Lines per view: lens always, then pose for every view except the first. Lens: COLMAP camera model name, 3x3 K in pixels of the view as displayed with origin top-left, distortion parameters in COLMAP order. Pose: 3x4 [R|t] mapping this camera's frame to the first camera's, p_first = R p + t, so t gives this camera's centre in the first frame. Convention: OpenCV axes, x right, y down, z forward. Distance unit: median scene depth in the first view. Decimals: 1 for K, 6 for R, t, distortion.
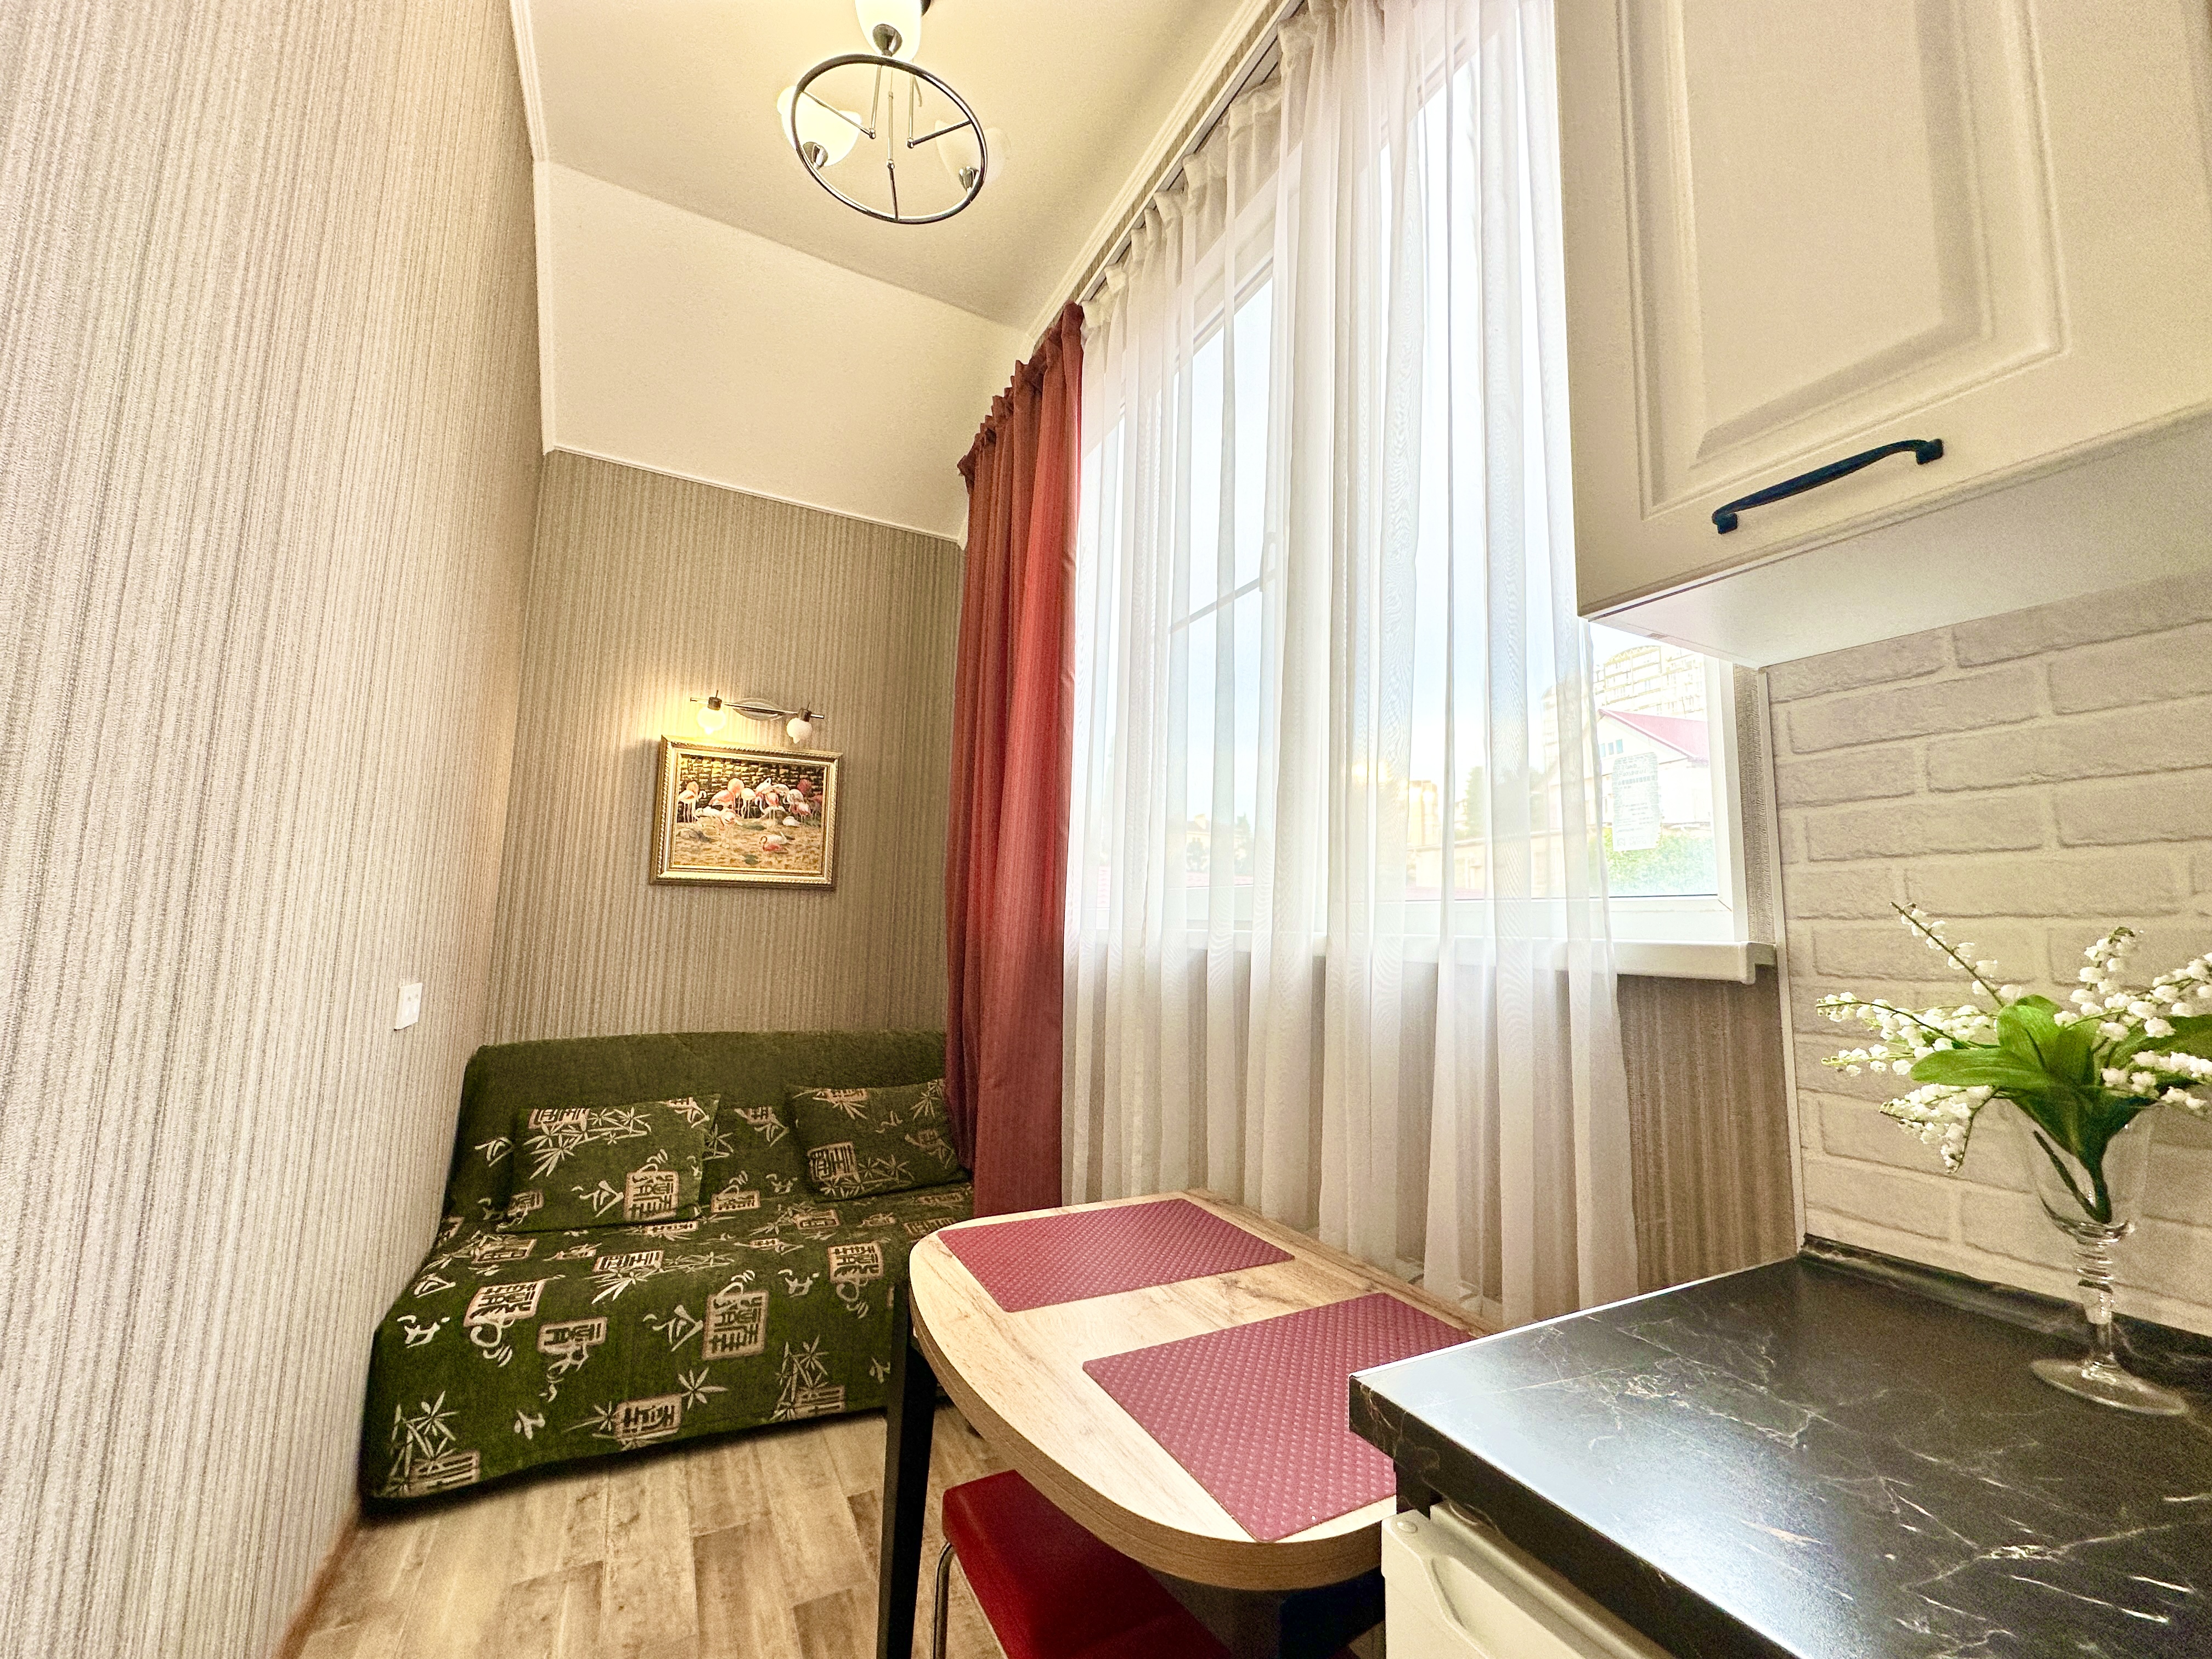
lens RADIAL K [[882.9, 0, 1098.3], [0, 882.9, 828.0], [0, 0, 1]] dist [-0.003012, 0.000448]
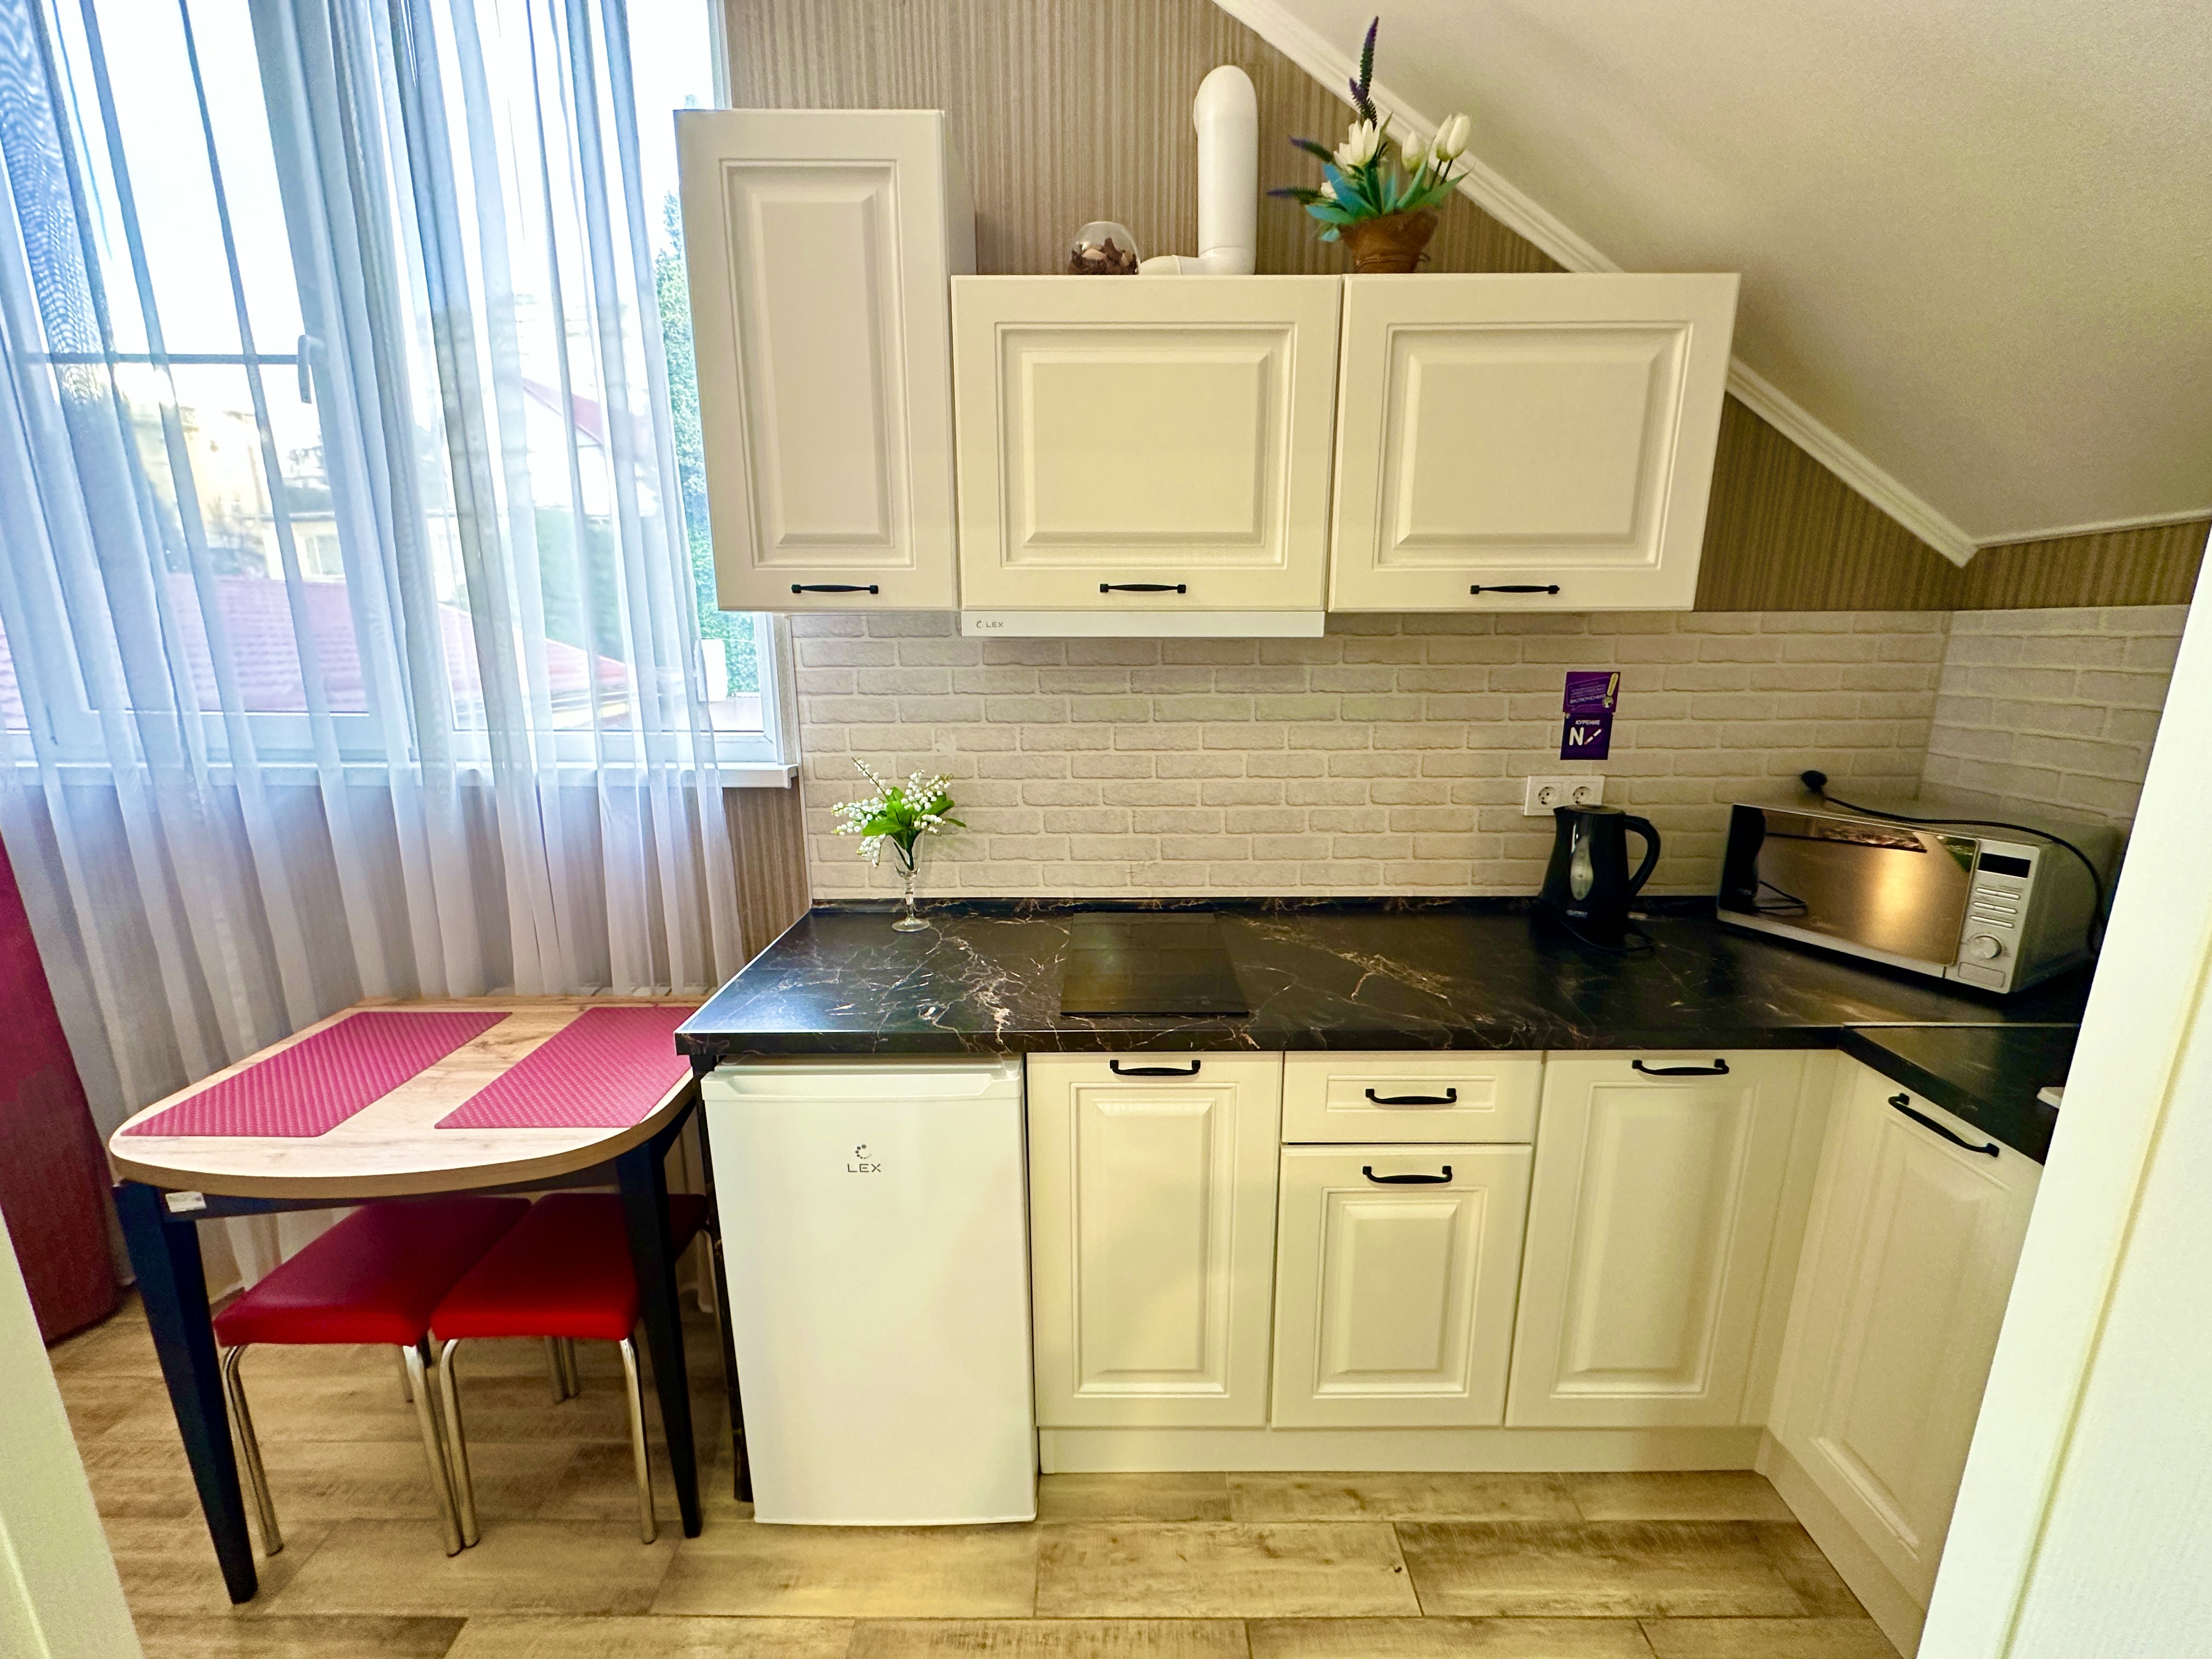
lens RADIAL K [[882.9, 0, 1107.0], [0, 882.9, 826.1], [0, 0, 1]] dist [-0.003012, 0.000448]
pose [[0.462117, -0.213600, 0.860710, -0.740829], [-0.090158, 0.954215, 0.285211, -0.422991], [-0.882224, -0.209401, 0.421702, -0.542011]]
